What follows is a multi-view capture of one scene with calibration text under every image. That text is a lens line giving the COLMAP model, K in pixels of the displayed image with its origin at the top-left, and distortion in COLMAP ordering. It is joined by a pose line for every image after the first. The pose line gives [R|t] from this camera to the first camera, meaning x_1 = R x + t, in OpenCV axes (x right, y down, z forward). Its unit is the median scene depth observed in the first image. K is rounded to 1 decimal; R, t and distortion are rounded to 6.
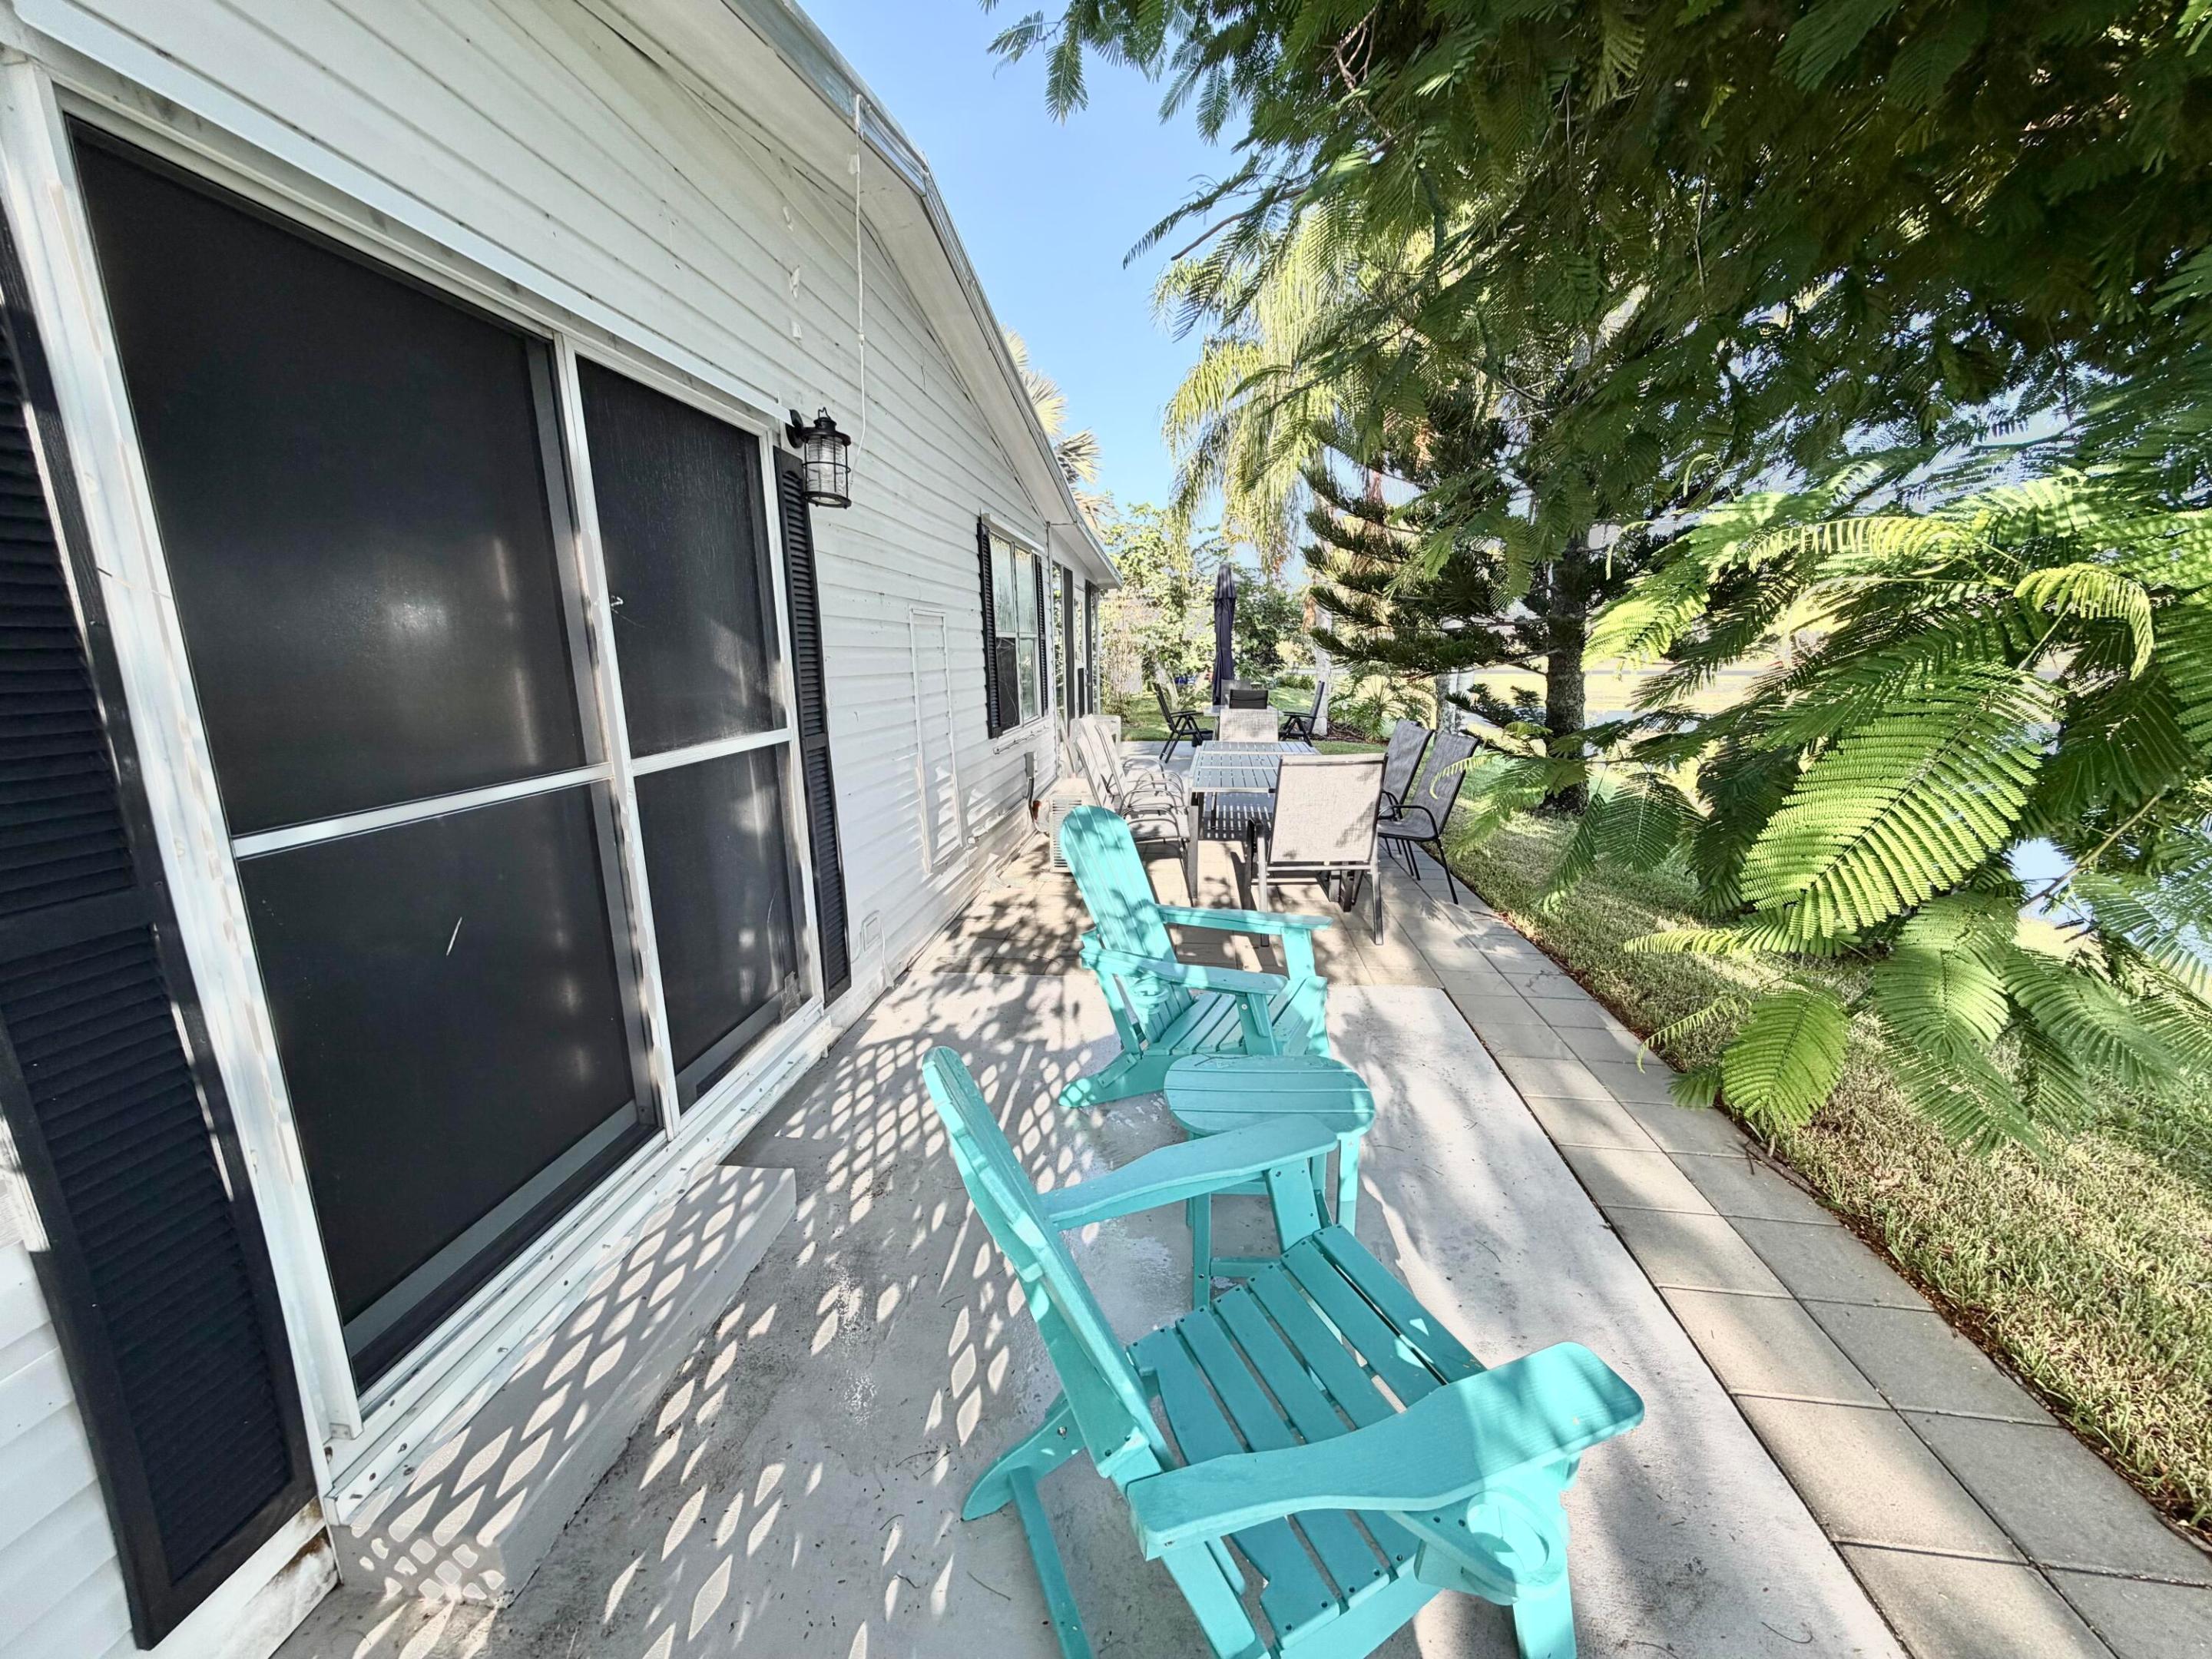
lens RADIAL K [[889.4, 0, 1099.0], [0, 889.4, 832.3], [0, 0, 1]] dist [0.002365, 0.000569]
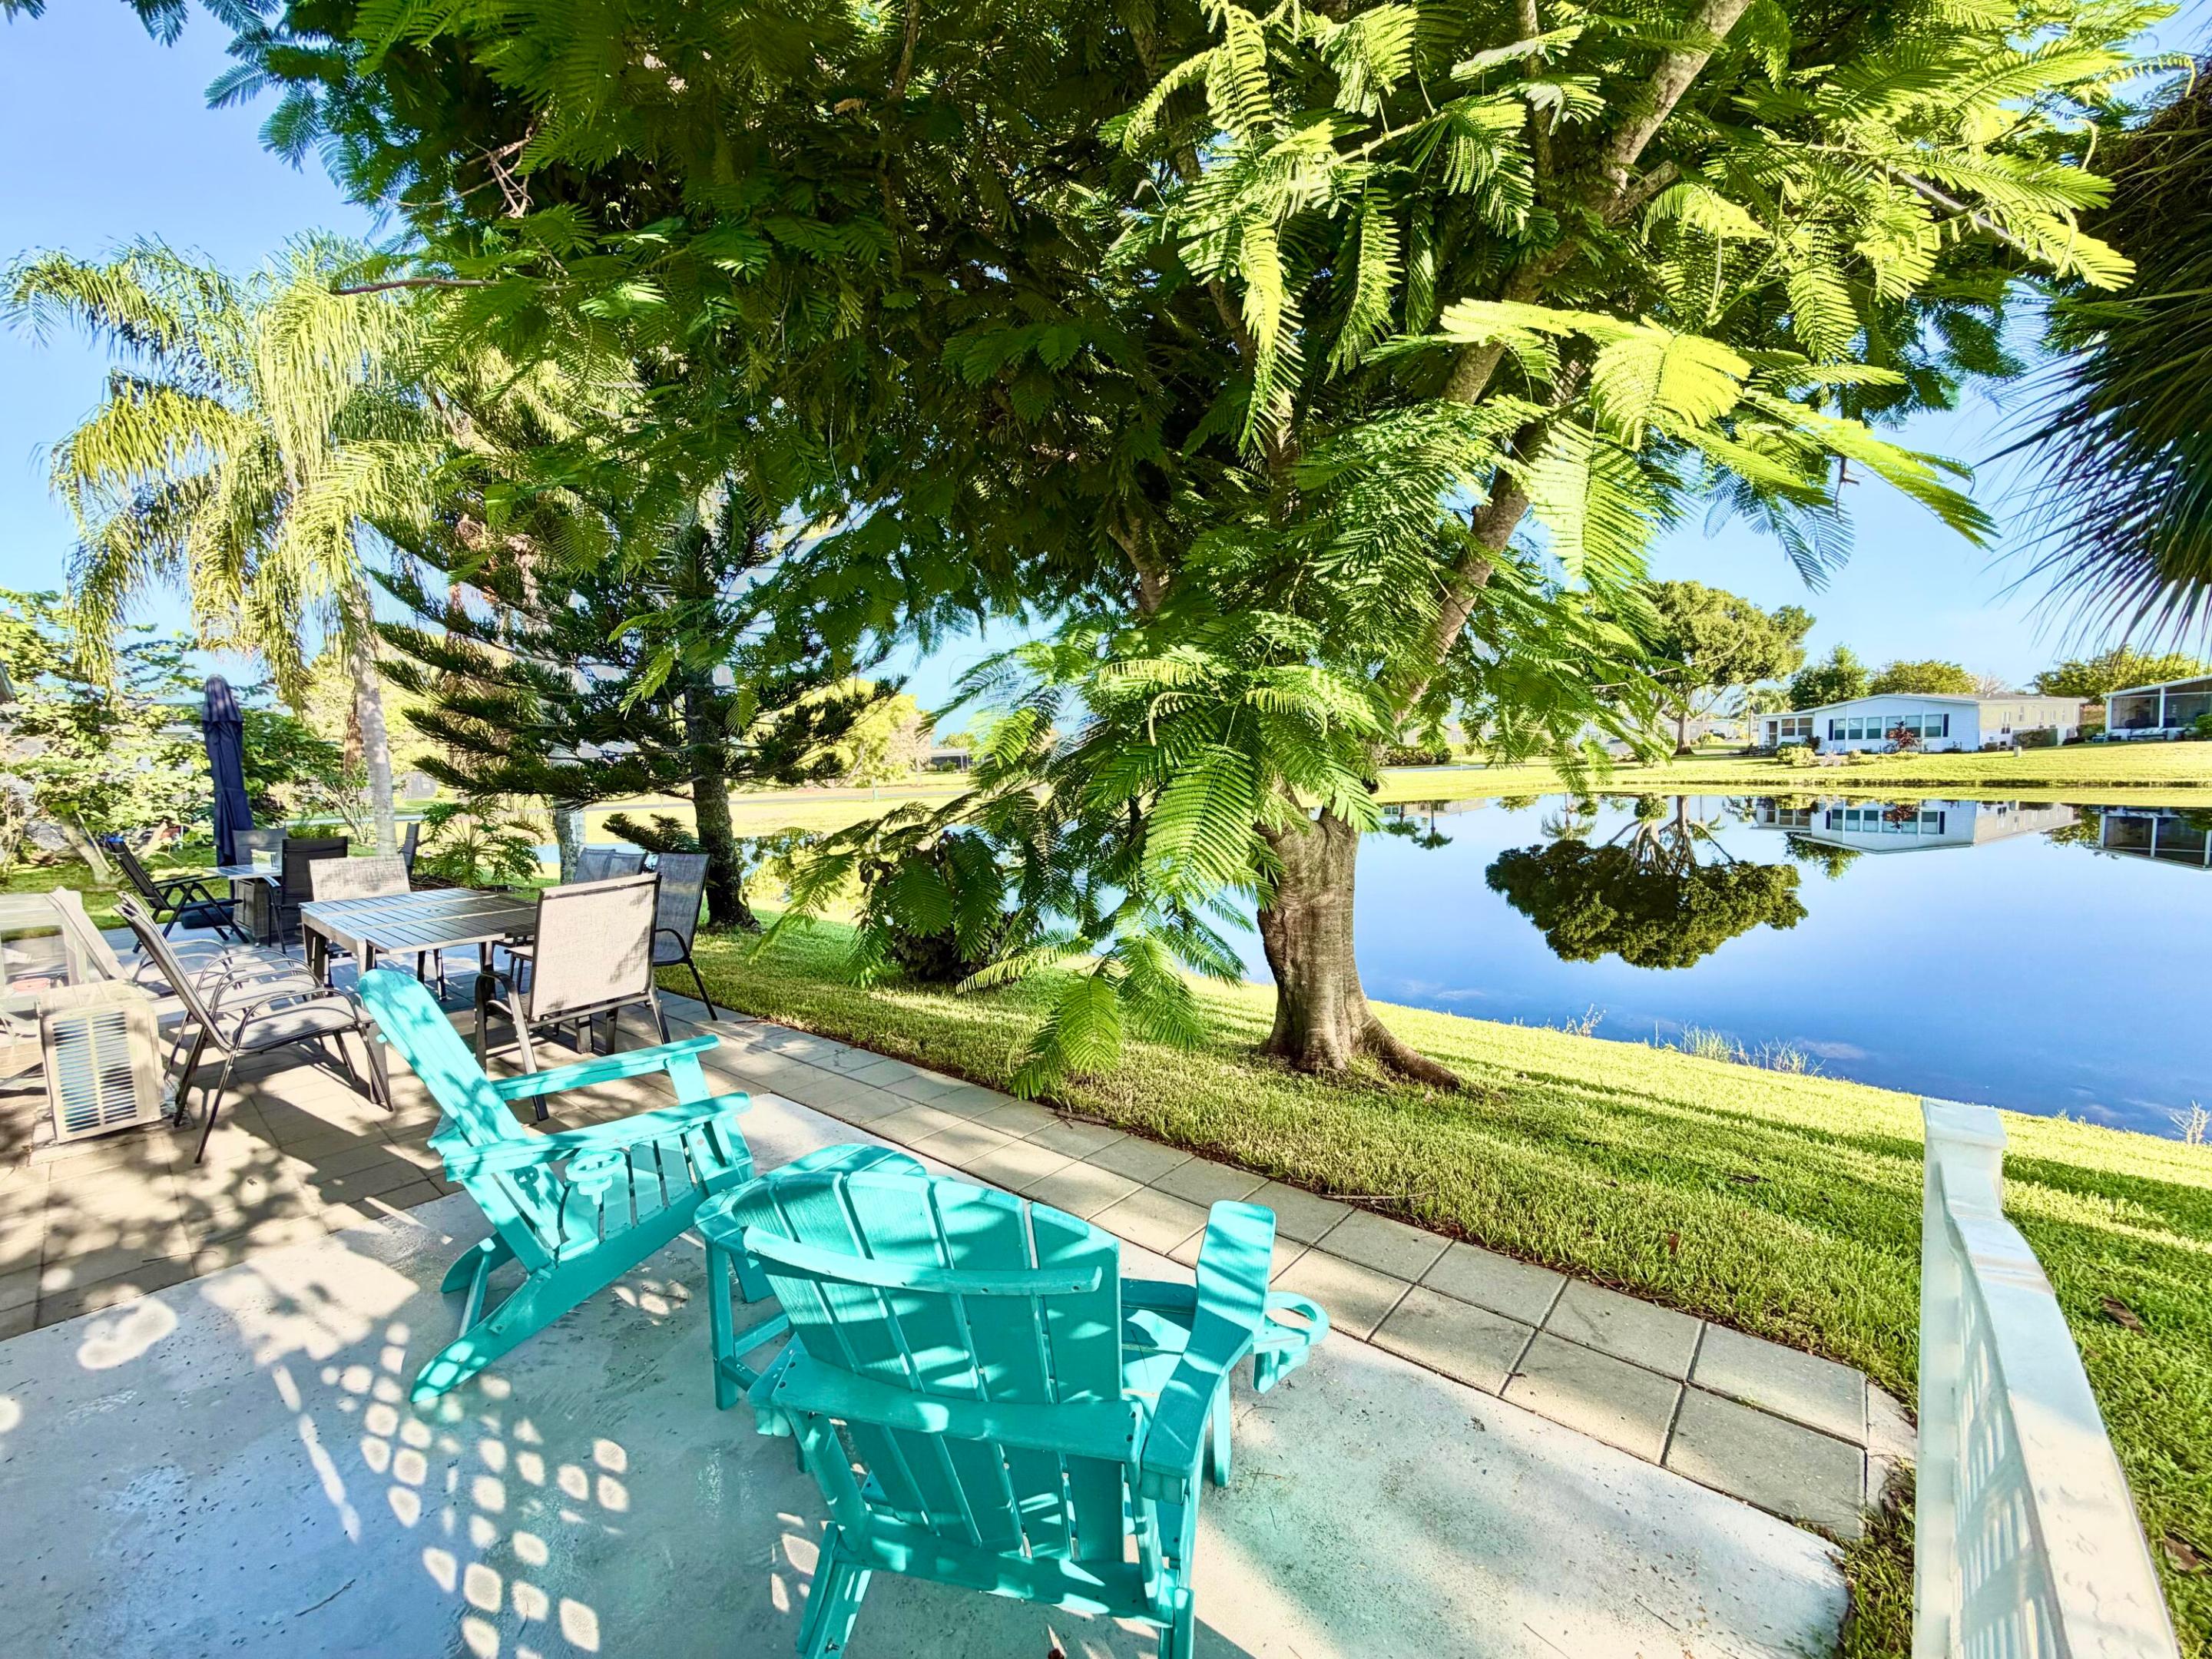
lens RADIAL K [[889.4, 0, 1099.0], [0, 889.4, 832.3], [0, 0, 1]] dist [0.002365, 0.000569]
pose [[0.556593, -0.074034, 0.827480, -0.176911], [0.198341, 0.979062, -0.045815, 0.005417], [-0.806762, 0.189624, 0.559623, 0.062283]]
